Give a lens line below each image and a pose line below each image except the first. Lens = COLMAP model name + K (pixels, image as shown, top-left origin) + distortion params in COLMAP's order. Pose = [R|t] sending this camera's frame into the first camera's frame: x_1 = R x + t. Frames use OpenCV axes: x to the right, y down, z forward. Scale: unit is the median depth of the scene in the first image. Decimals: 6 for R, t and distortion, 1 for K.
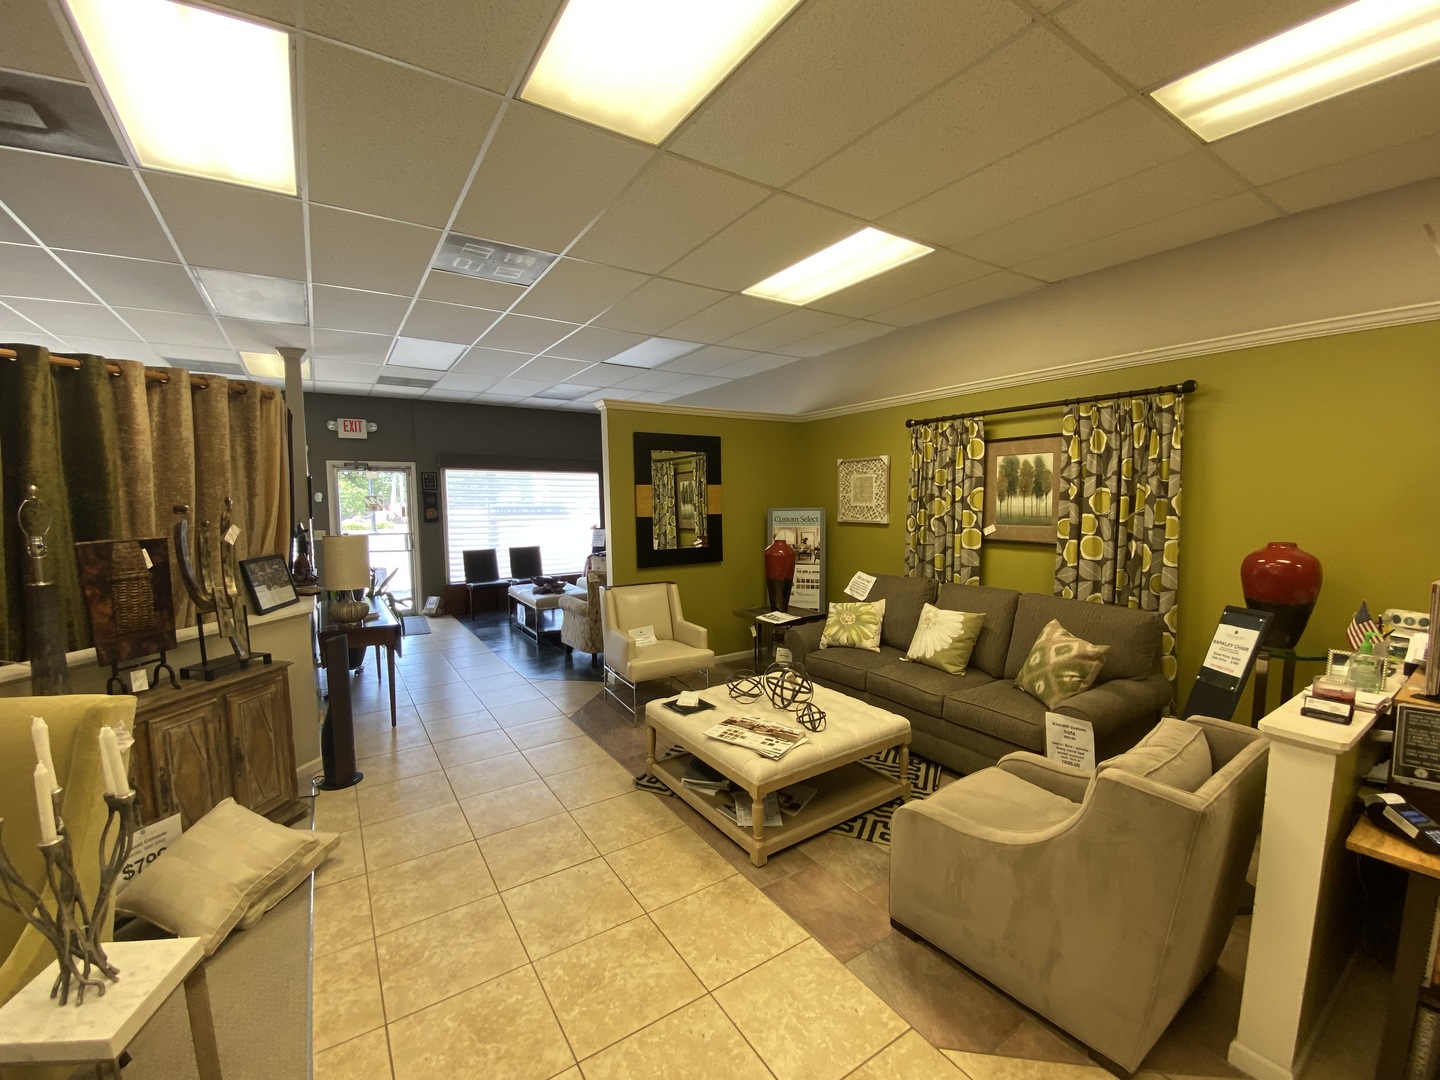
lens RADIAL K [[592.1, 0, 706.0], [0, 592.1, 544.5], [0, 0, 1]] dist [0.037424, -0.035486]
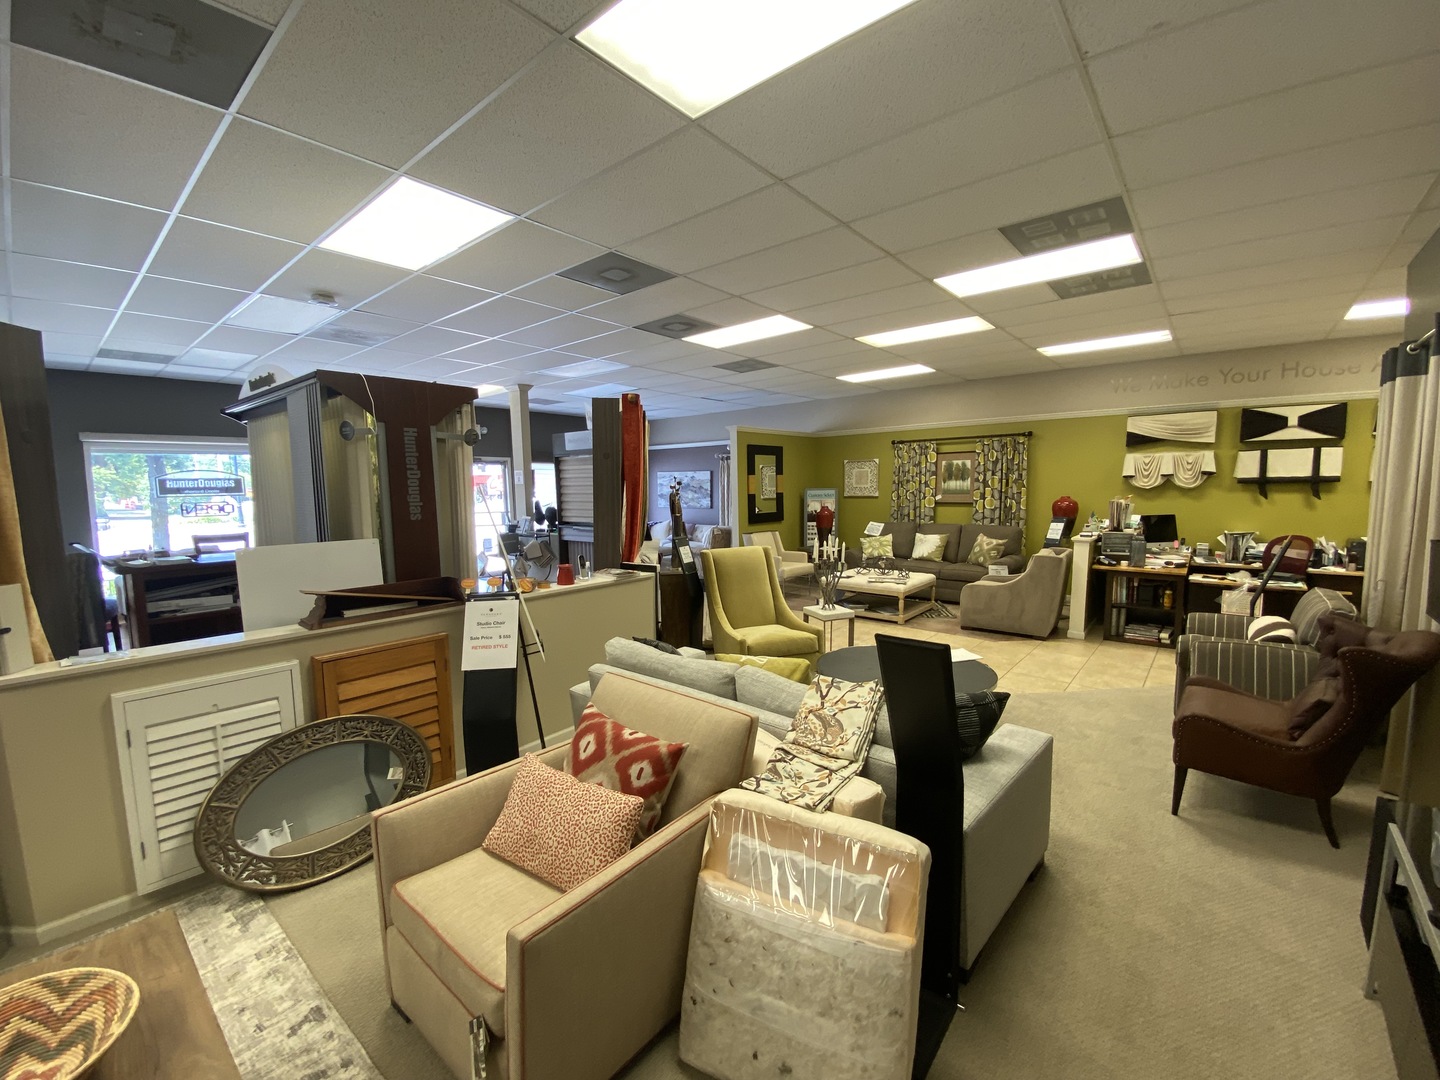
lens RADIAL K [[592.1, 0, 706.0], [0, 592.1, 544.5], [0, 0, 1]] dist [0.037424, -0.035486]
pose [[0.960735, -0.029159, 0.275933, -0.899976], [0.025288, 0.999526, 0.017577, 0.085188], [-0.276314, -0.009909, 0.961016, -0.768012]]
